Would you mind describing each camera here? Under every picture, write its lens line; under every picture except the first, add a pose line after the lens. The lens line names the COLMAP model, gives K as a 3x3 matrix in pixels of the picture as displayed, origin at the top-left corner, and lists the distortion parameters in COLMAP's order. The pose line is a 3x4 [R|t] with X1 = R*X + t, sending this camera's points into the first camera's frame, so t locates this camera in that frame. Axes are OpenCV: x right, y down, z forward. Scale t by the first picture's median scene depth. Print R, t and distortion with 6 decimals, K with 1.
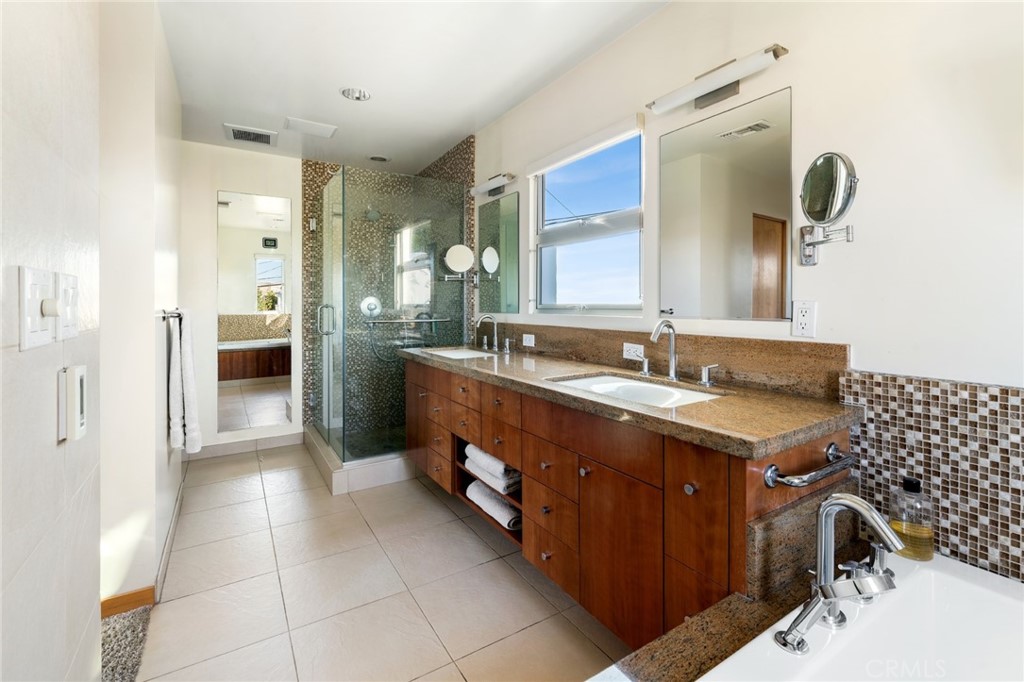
lens RADIAL K [[454.7, 0, 520.7], [0, 454.7, 303.2], [0, 0, 1]] dist [0.011655, -0.000580]
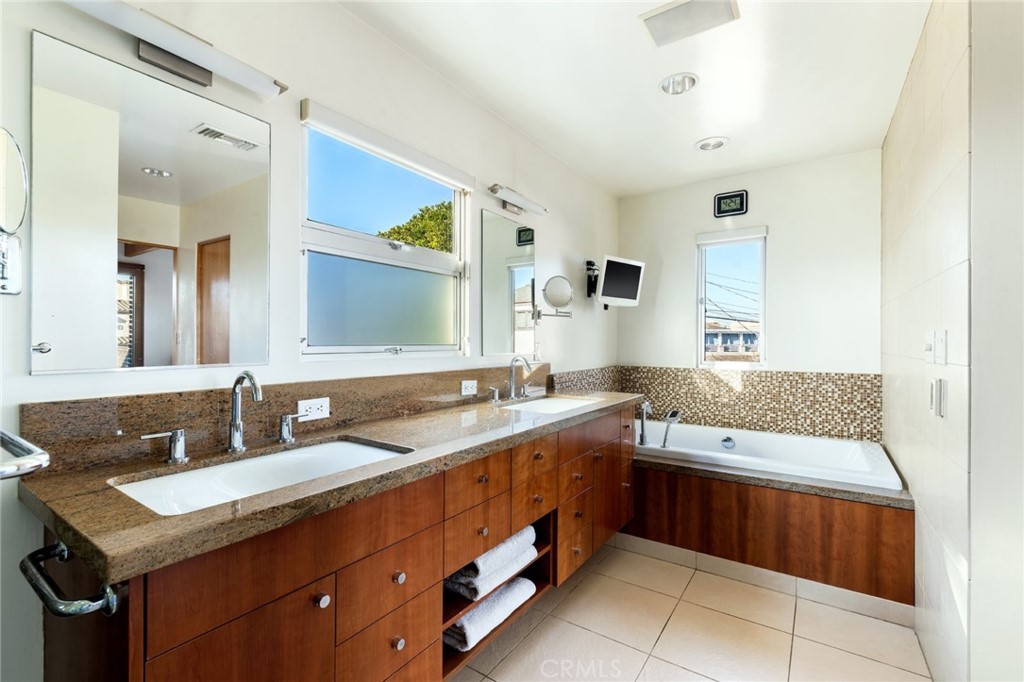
lens RADIAL K [[454.7, 0, 512.4], [0, 454.7, 343.7], [0, 0, 1]] dist [0.011655, -0.000580]
pose [[-0.382985, 0.007861, 0.923721, -0.776142], [0.008983, 0.999948, -0.004786, 0.005590], [-0.923711, 0.006465, -0.383036, 1.260476]]
